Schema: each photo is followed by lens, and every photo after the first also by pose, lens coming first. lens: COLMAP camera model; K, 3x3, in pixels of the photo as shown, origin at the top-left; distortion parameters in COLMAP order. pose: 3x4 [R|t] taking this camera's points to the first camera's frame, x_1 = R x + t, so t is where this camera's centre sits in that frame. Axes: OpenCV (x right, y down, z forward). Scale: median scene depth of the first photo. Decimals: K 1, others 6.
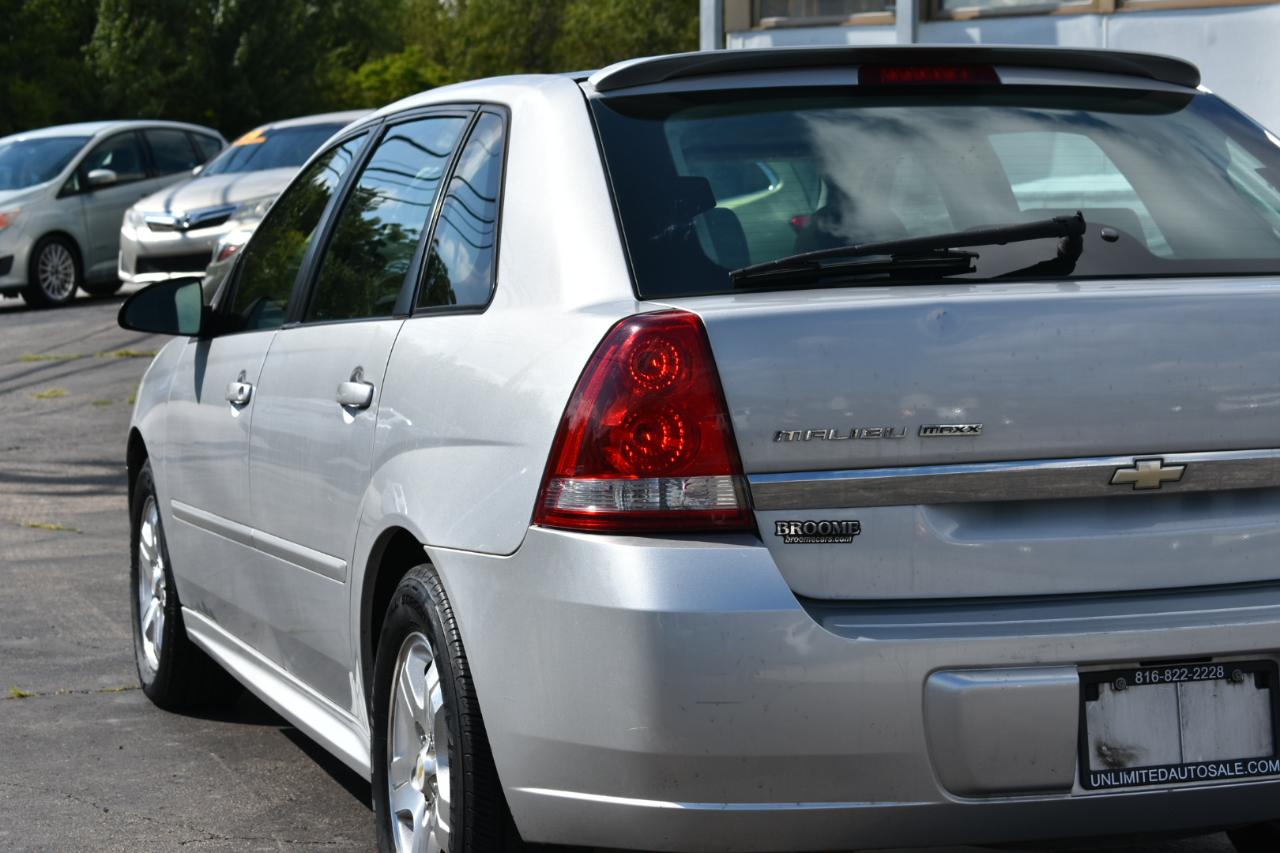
lens RADIAL K [[2921.3, 0, 640.0], [0, 2921.3, 426.5], [0, 0, 1]] dist [-0.065896, 0.449984]
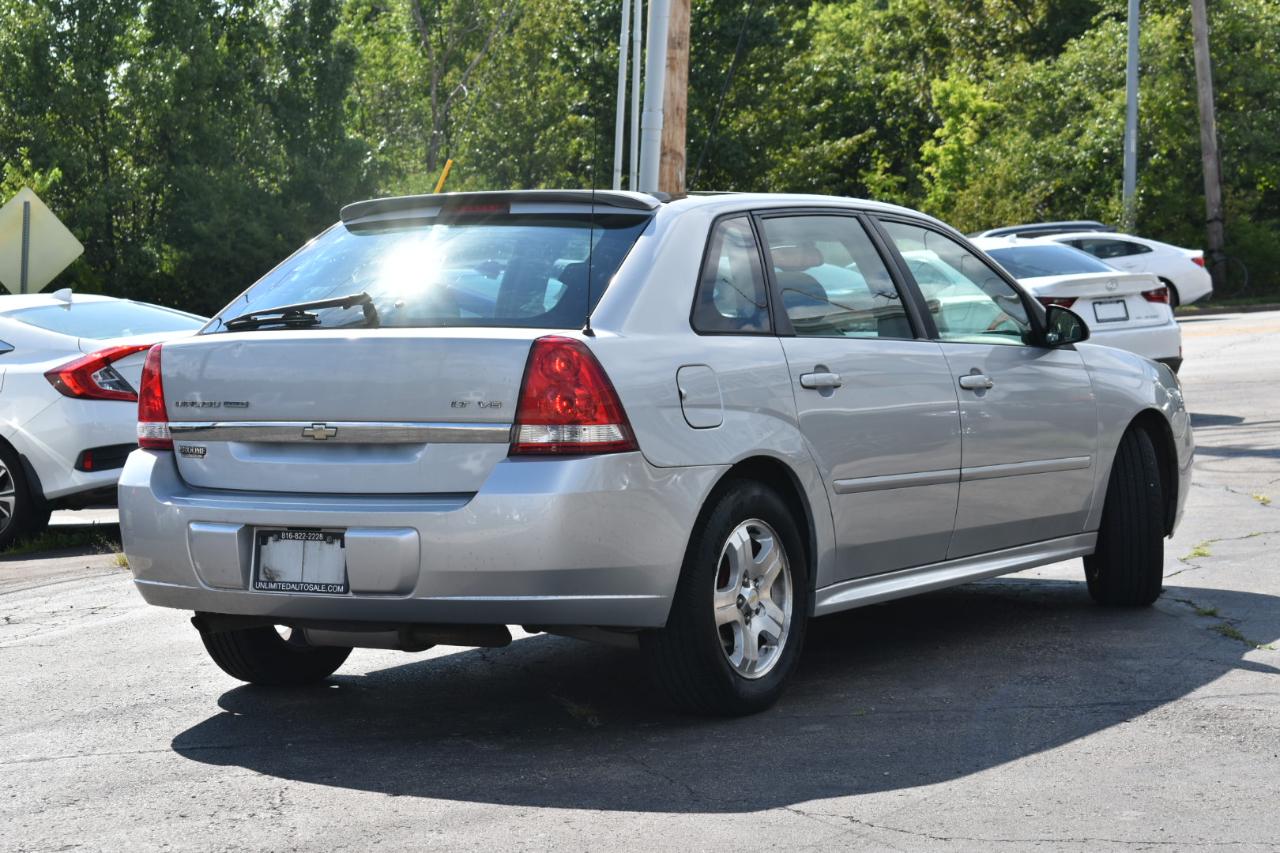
lens RADIAL K [[2921.3, 0, 640.0], [0, 2921.3, 426.5], [0, 0, 1]] dist [-0.065896, 0.449984]
pose [[0.656113, 0.039713, -0.753617, 1.746718], [-0.039041, 0.999063, 0.018658, -0.030777], [0.753652, 0.017180, 0.657049, -0.092567]]
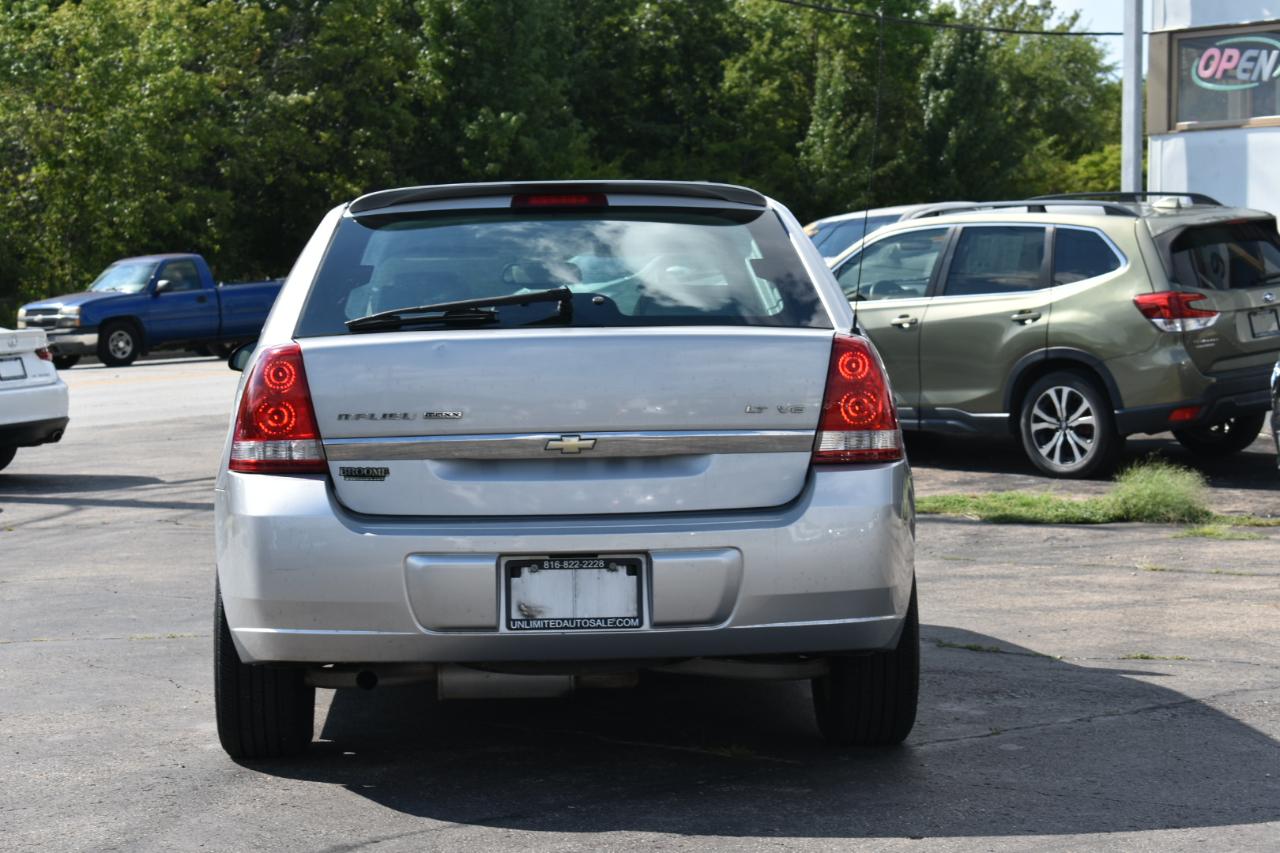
lens RADIAL K [[2921.3, 0, 640.0], [0, 2921.3, 426.5], [0, 0, 1]] dist [-0.065896, 0.449984]
pose [[0.963972, 0.009547, -0.265832, 0.651587], [-0.017570, 0.999459, -0.027819, 0.051553], [0.265422, 0.031487, 0.963618, -0.581789]]
